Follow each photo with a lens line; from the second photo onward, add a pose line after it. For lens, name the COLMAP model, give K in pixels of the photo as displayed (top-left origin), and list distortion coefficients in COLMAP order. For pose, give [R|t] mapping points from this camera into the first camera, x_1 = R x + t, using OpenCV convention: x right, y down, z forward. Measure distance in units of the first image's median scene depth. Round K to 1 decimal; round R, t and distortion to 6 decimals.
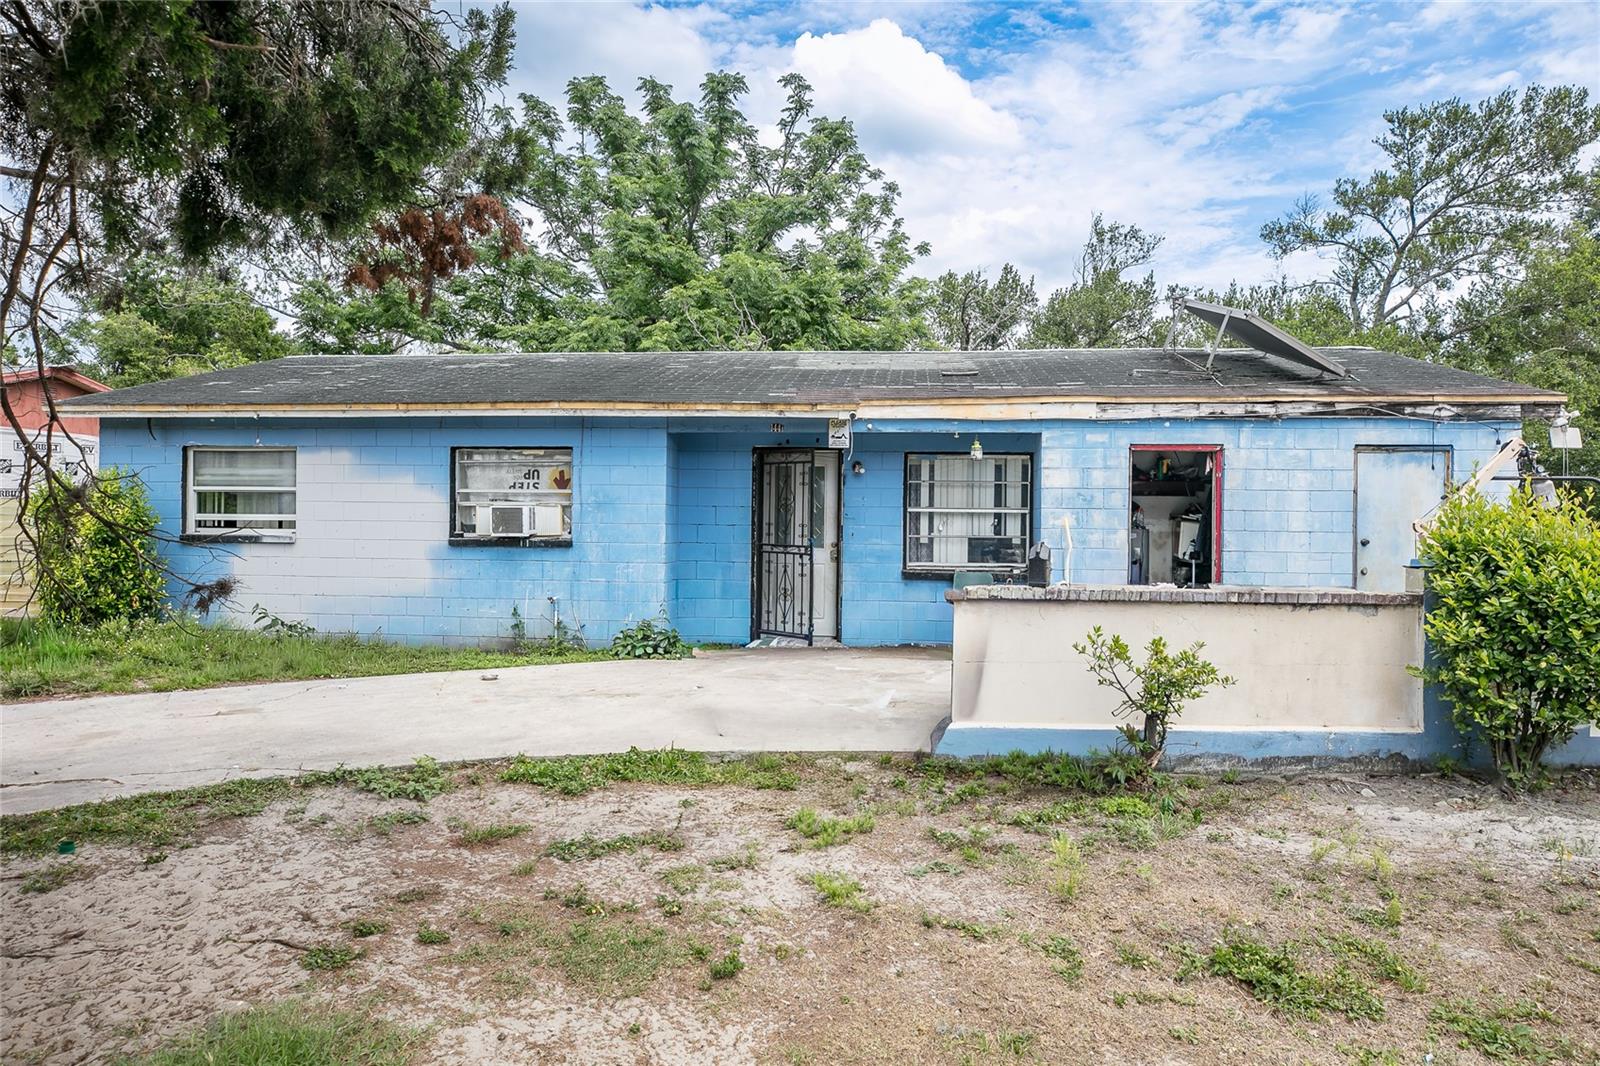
lens RADIAL K [[986.6, 0, 800.0], [0, 986.6, 533.0], [0, 0, 1]] dist [-0.028098, 0.028458]
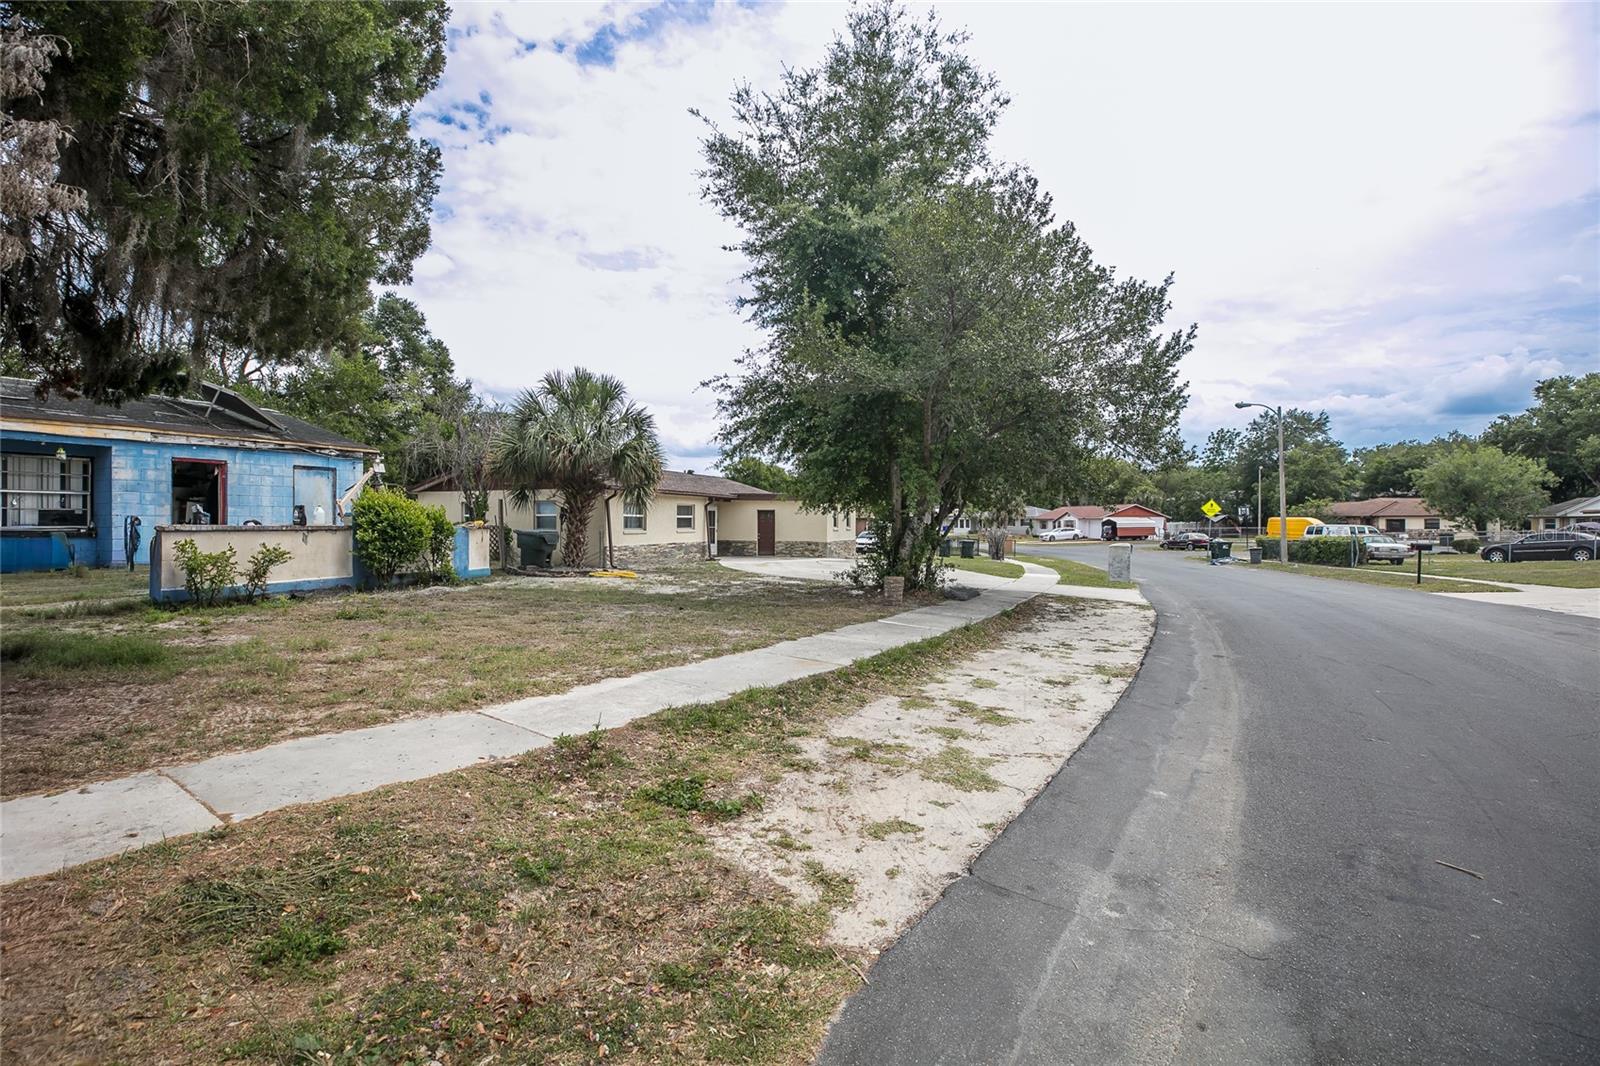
lens RADIAL K [[732.6, 0, 800.0], [0, 732.6, 533.0], [0, 0, 1]] dist [-0.039190, 0.009703]
pose [[0.317651, -0.023866, 0.947907, -0.505392], [0.012877, 0.999700, 0.020855, 0.033715], [-0.948120, 0.005582, 0.317863, -0.473211]]
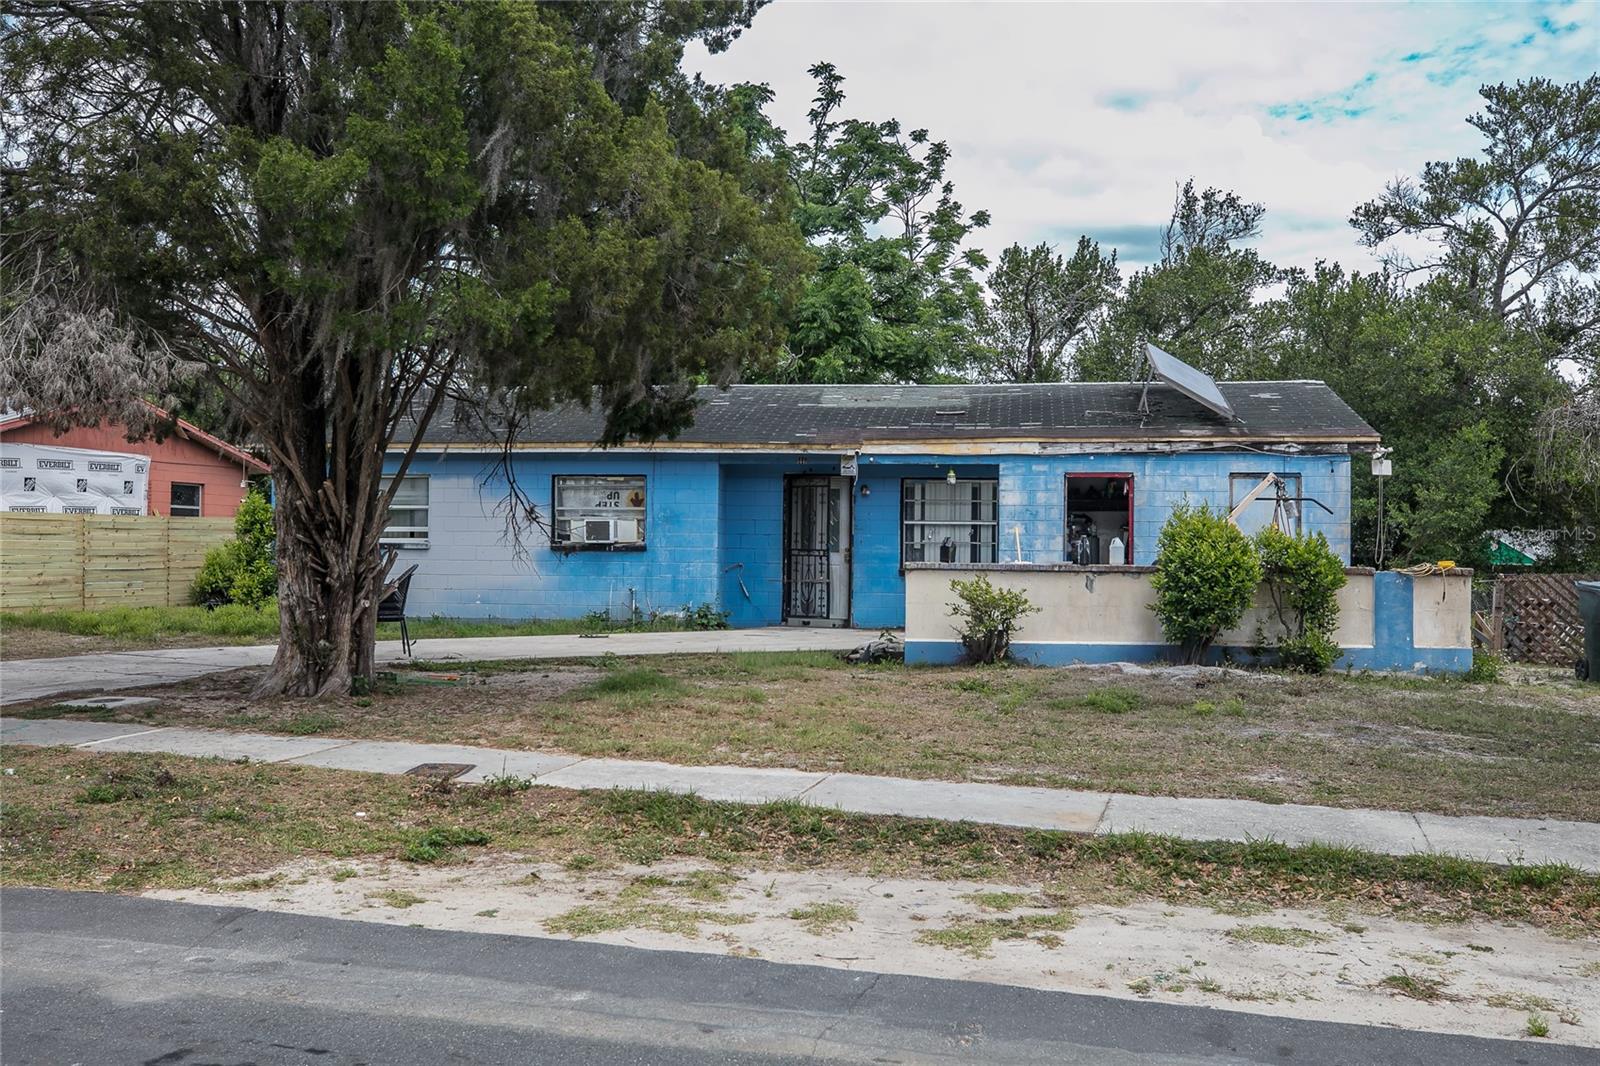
lens RADIAL K [[1544.7, 0, 800.0], [0, 1544.7, 533.0], [0, 0, 1]] dist [0.030347, 0.008182]
pose [[0.999446, -0.001341, -0.033241, 0.041349], [0.000468, 0.999656, -0.026236, 0.043827], [0.033265, 0.026206, 0.999103, -1.038217]]
